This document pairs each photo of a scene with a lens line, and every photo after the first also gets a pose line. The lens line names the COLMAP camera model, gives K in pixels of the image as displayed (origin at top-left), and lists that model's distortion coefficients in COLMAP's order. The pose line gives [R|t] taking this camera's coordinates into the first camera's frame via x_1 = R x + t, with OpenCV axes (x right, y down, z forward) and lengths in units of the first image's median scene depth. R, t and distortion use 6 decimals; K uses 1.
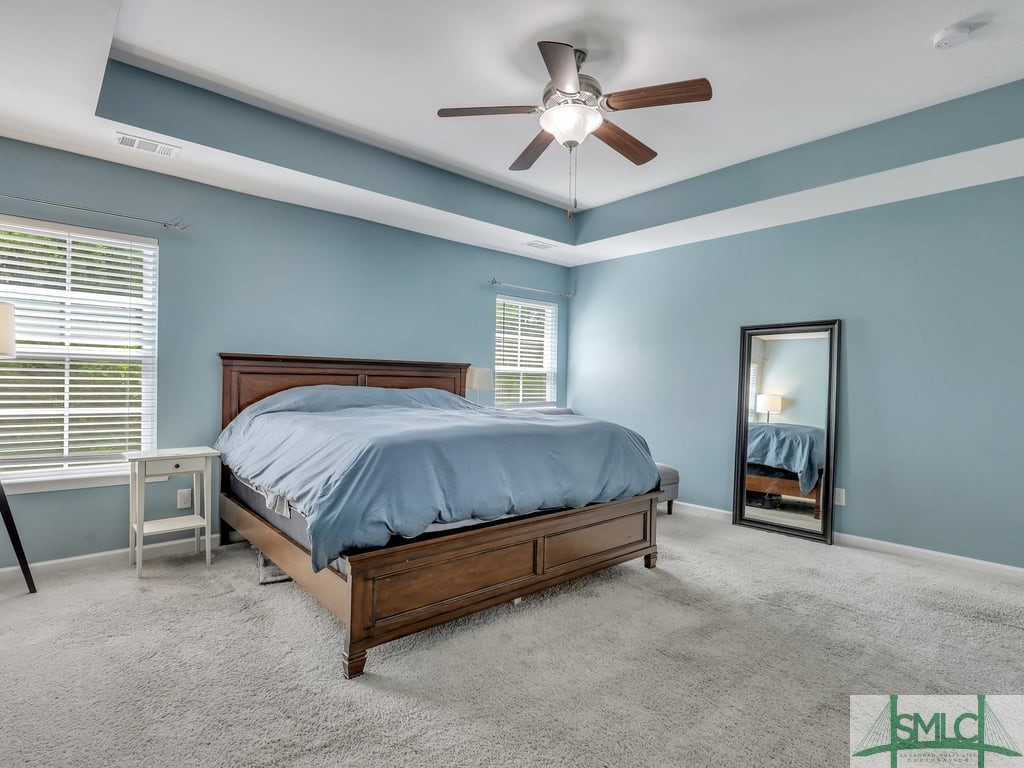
lens RADIAL K [[531.1, 0, 506.3], [0, 531.1, 386.0], [0, 0, 1]] dist [-0.001260, 0.000074]
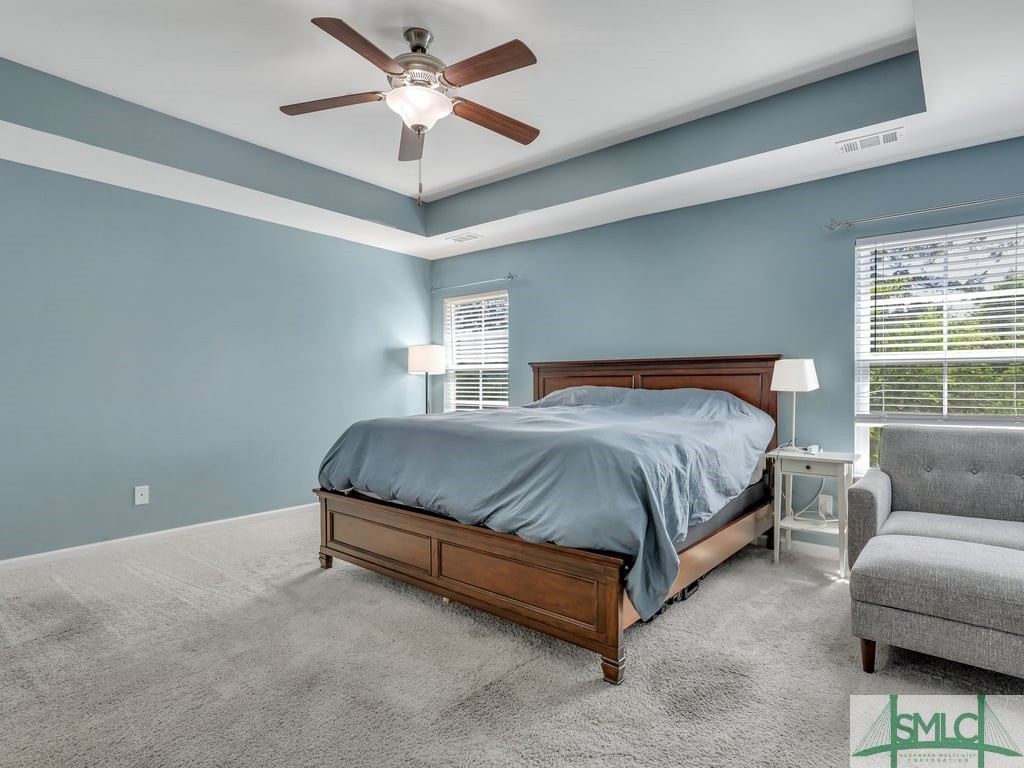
lens RADIAL K [[531.1, 0, 506.3], [0, 531.1, 386.0], [0, 0, 1]] dist [-0.001260, 0.000074]
pose [[0.164386, -0.006718, -0.986373, 0.873316], [0.001327, 0.999977, -0.006590, 0.005953], [0.986395, -0.000226, 0.164391, 0.799702]]
